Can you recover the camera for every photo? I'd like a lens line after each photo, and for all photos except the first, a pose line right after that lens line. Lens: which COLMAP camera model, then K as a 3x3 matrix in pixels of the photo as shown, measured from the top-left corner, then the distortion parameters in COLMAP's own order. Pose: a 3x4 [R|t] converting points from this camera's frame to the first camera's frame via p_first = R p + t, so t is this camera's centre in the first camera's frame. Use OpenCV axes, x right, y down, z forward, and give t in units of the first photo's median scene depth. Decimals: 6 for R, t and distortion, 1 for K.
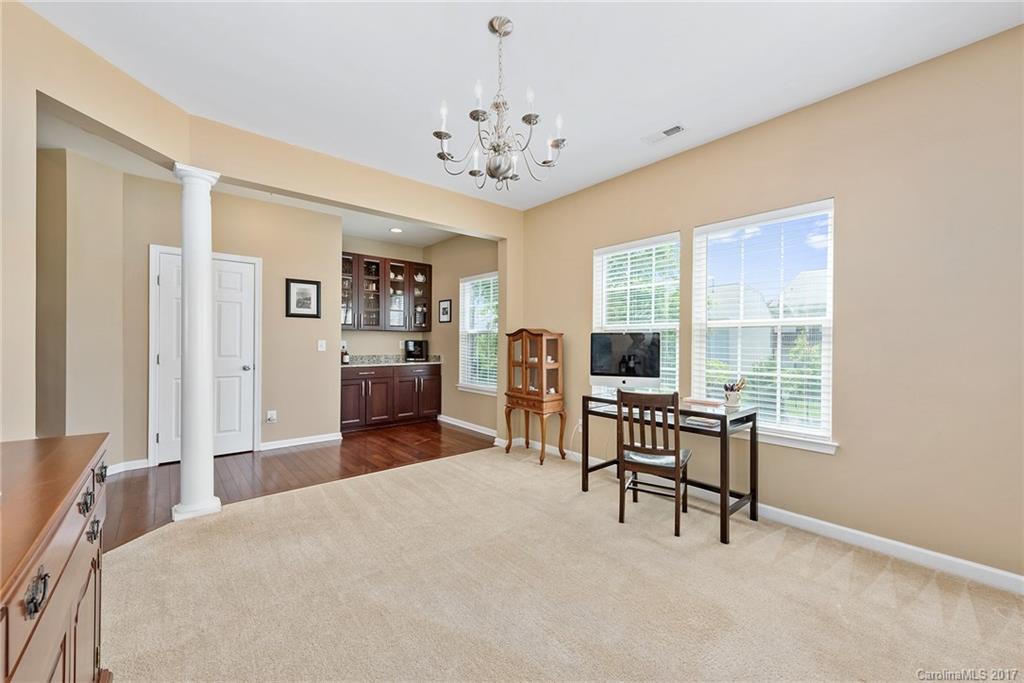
lens RADIAL K [[398.3, 0, 513.7], [0, 398.3, 340.4], [0, 0, 1]] dist [0.007975, -0.001138]
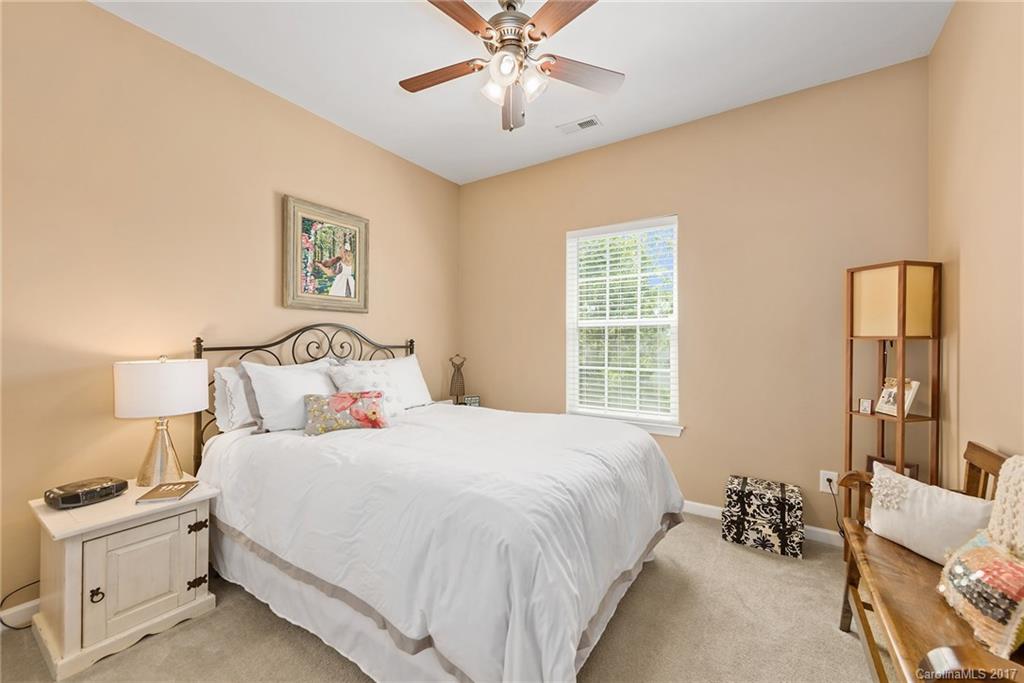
lens RADIAL K [[398.3, 0, 497.2], [0, 398.3, 341.5], [0, 0, 1]] dist [0.007975, -0.001138]
pose [[0.944588, -0.006732, 0.328189, -0.206114], [0.005004, 0.999969, 0.006109, -0.000450], [-0.328220, -0.004128, 0.944592, 0.230928]]
